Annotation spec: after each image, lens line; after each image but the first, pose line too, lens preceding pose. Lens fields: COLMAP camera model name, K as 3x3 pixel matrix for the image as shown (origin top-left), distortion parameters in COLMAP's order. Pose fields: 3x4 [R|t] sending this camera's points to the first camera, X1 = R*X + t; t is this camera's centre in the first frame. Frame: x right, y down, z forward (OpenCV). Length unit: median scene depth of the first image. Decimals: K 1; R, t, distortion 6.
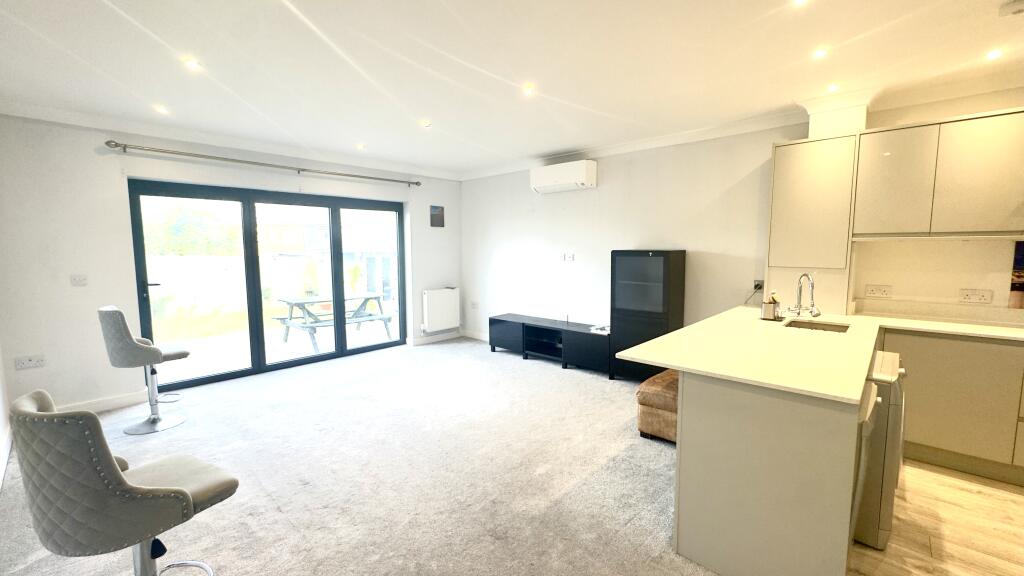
lens RADIAL K [[410.2, 0, 510.8], [0, 410.2, 286.7], [0, 0, 1]] dist [-0.001131, 0.000267]
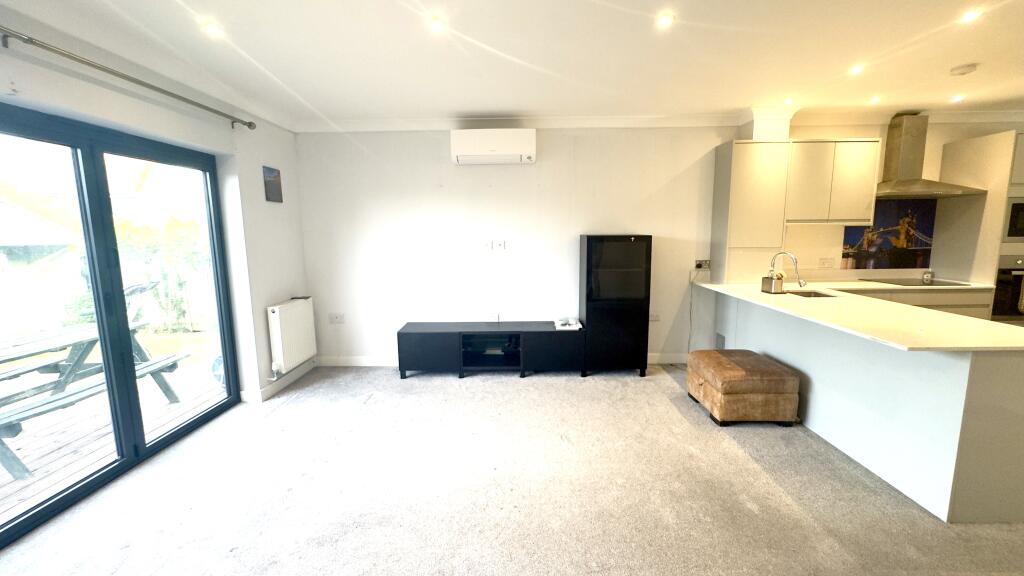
lens RADIAL K [[410.2, 0, 511.4], [0, 410.2, 286.9], [0, 0, 1]] dist [-0.001131, 0.000267]
pose [[0.743253, -0.094425, 0.662314, -0.489469], [0.073046, 0.995525, 0.059958, -0.043492], [-0.665011, 0.003815, 0.746824, 0.442793]]
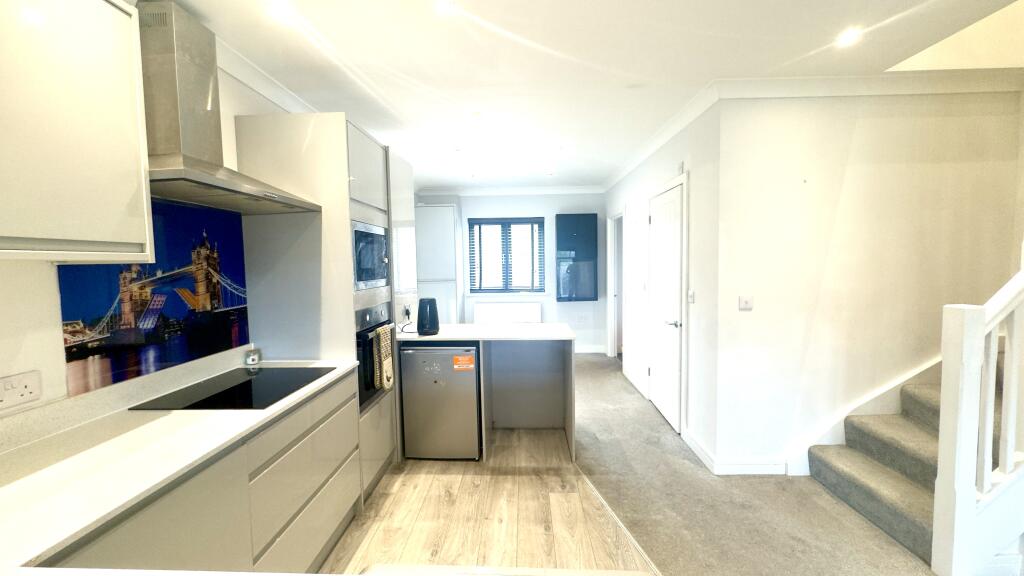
lens RADIAL K [[410.2, 0, 511.6], [0, 410.2, 289.6], [0, 0, 1]] dist [-0.001131, 0.000267]
pose [[-0.655689, -0.036422, 0.754152, 0.321066], [0.091461, 0.987649, 0.127219, -0.060850], [-0.749471, 0.152392, -0.644259, 0.592008]]
